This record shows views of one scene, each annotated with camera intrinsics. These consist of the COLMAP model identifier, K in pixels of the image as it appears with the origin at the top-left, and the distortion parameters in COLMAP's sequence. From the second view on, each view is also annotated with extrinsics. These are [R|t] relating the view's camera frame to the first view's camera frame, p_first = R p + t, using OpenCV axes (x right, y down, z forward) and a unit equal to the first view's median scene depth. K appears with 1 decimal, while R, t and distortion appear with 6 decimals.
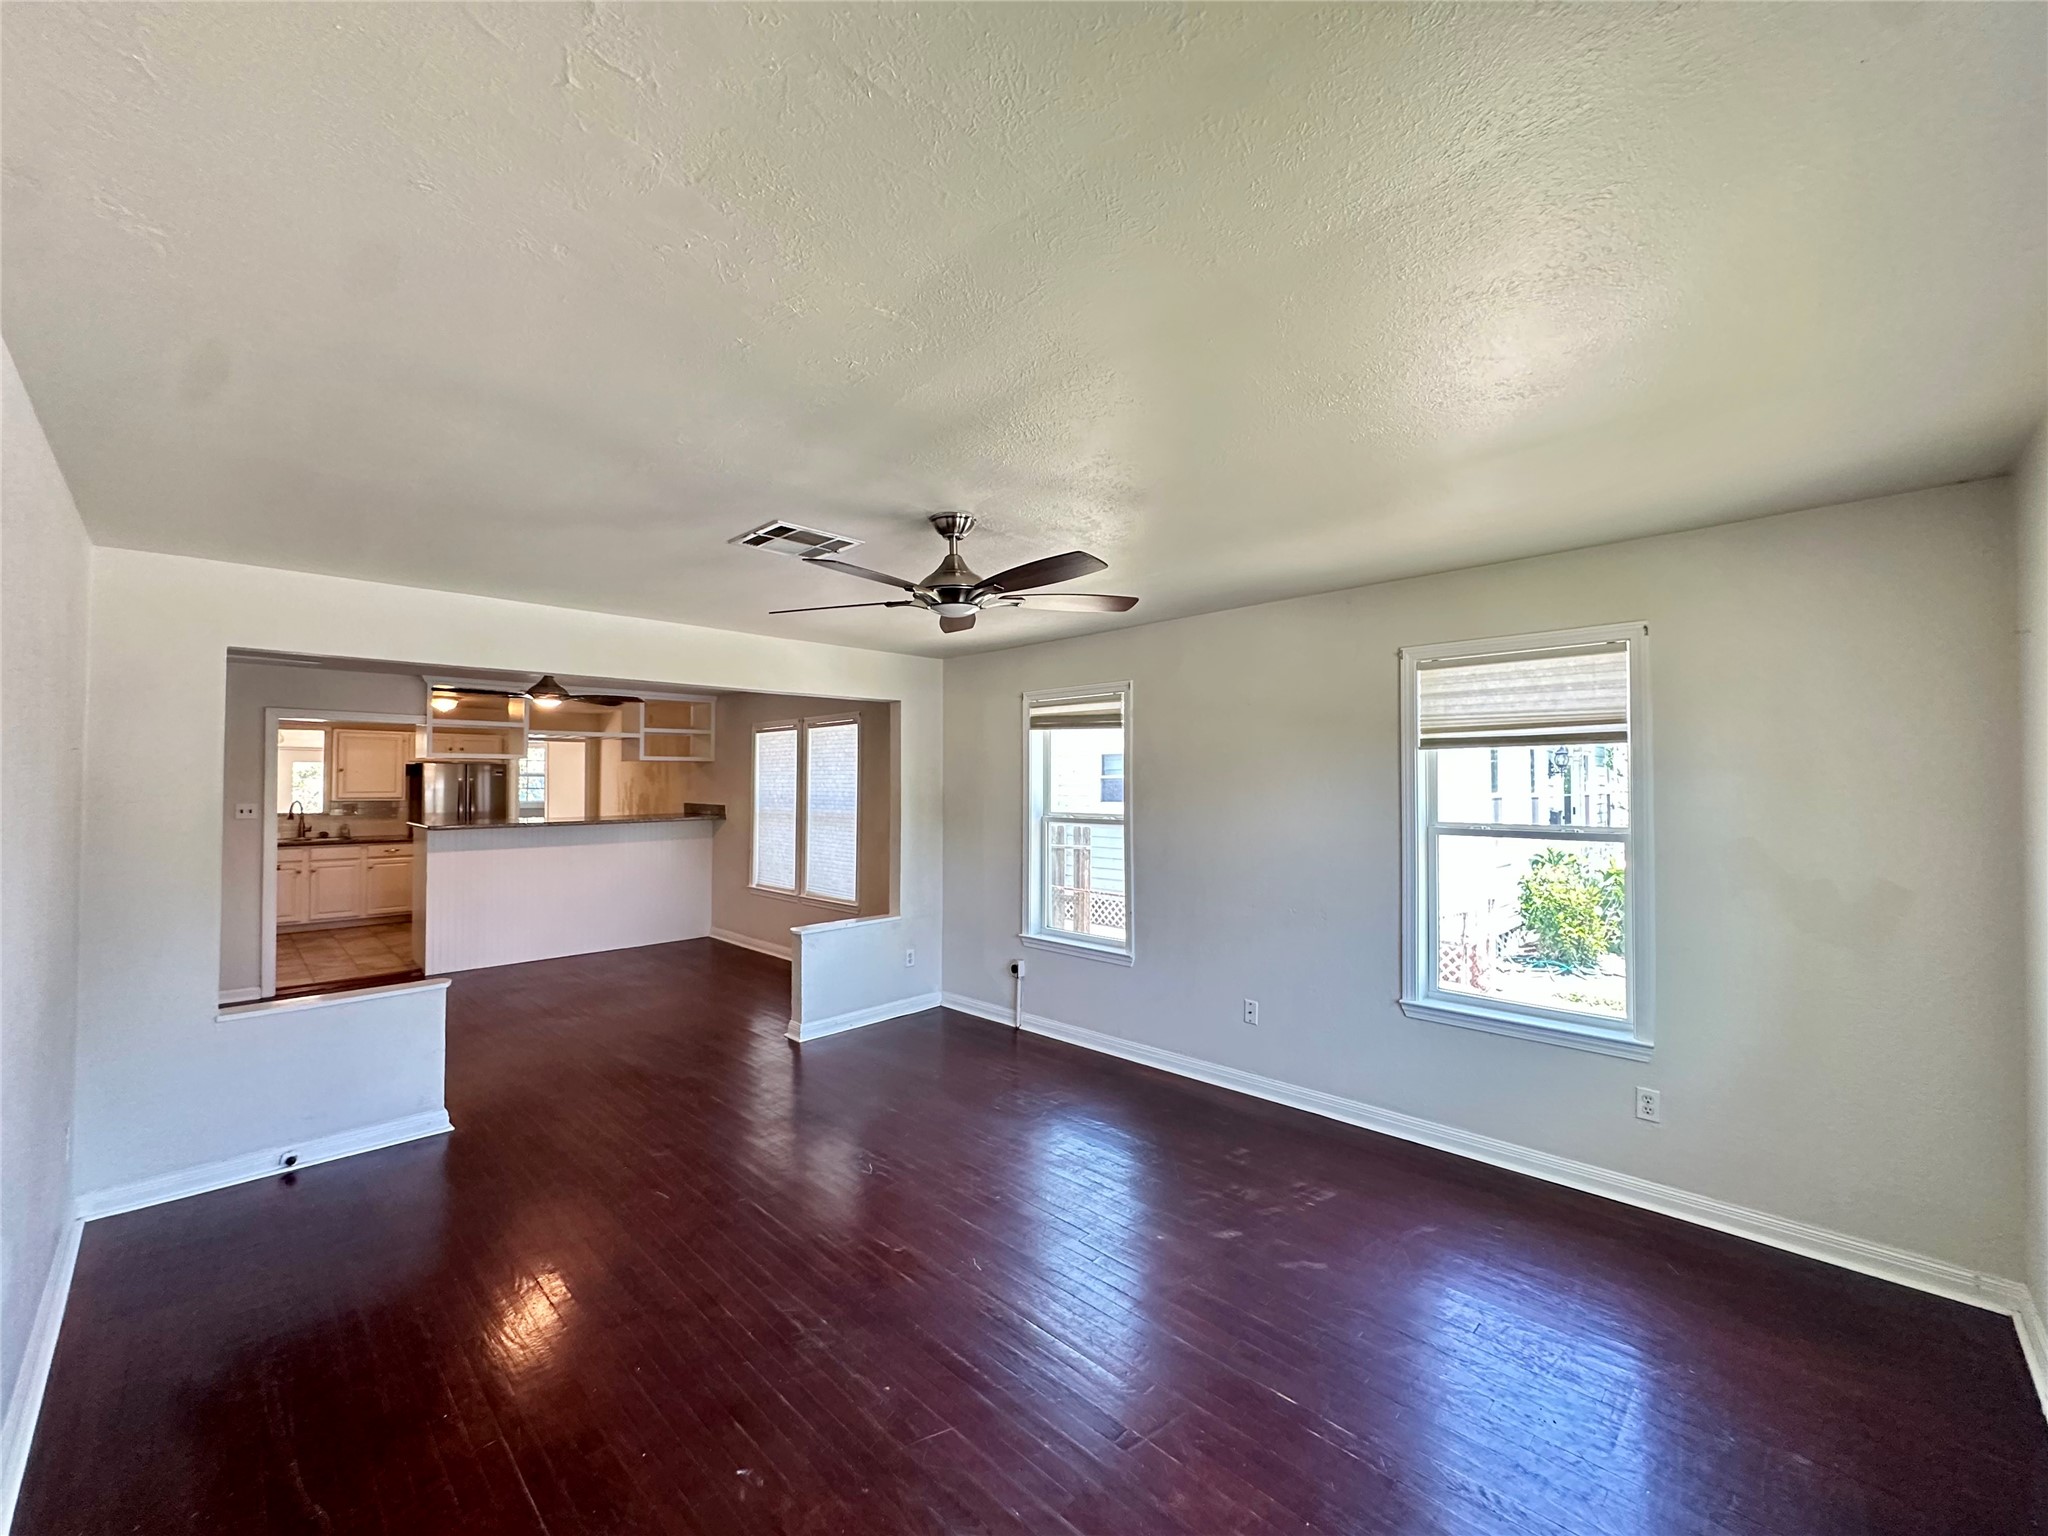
lens RADIAL K [[817.8, 0, 1017.5], [0, 817.8, 764.5], [0, 0, 1]] dist [0.001068, 0.000255]
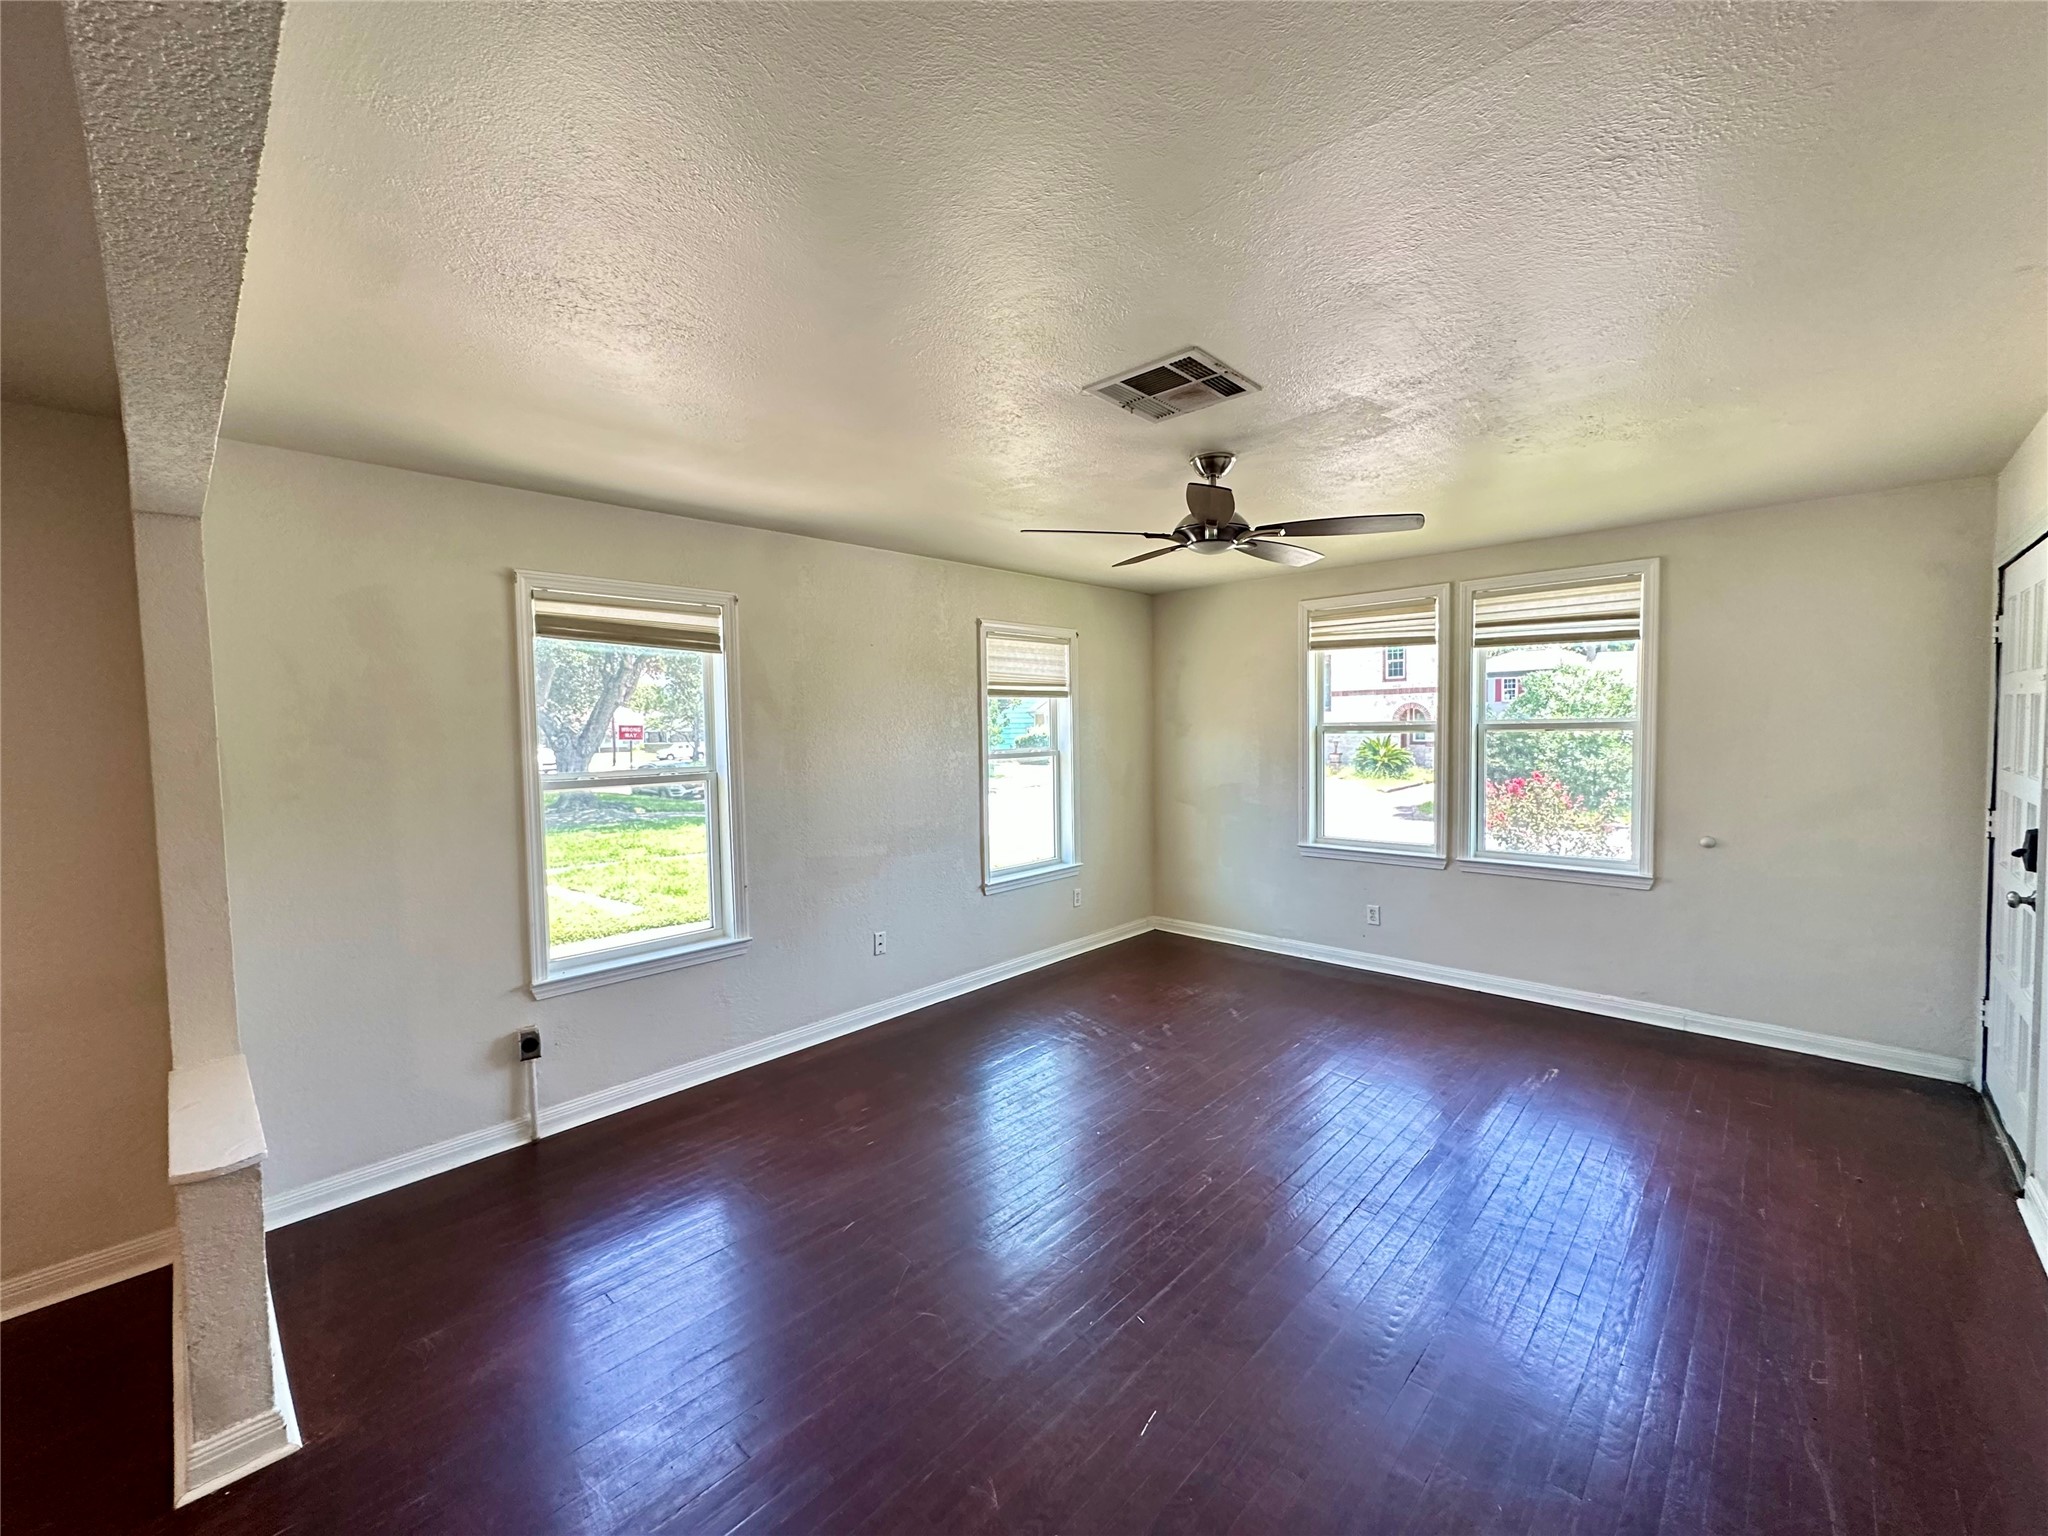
lens RADIAL K [[817.8, 0, 1012.8], [0, 817.8, 757.0], [0, 0, 1]] dist [0.001068, 0.000255]
pose [[-0.008349, -0.018662, 0.999791, -0.791136], [0.011601, 0.999757, 0.018758, 0.052179], [-0.999898, 0.011755, -0.008131, 0.887872]]
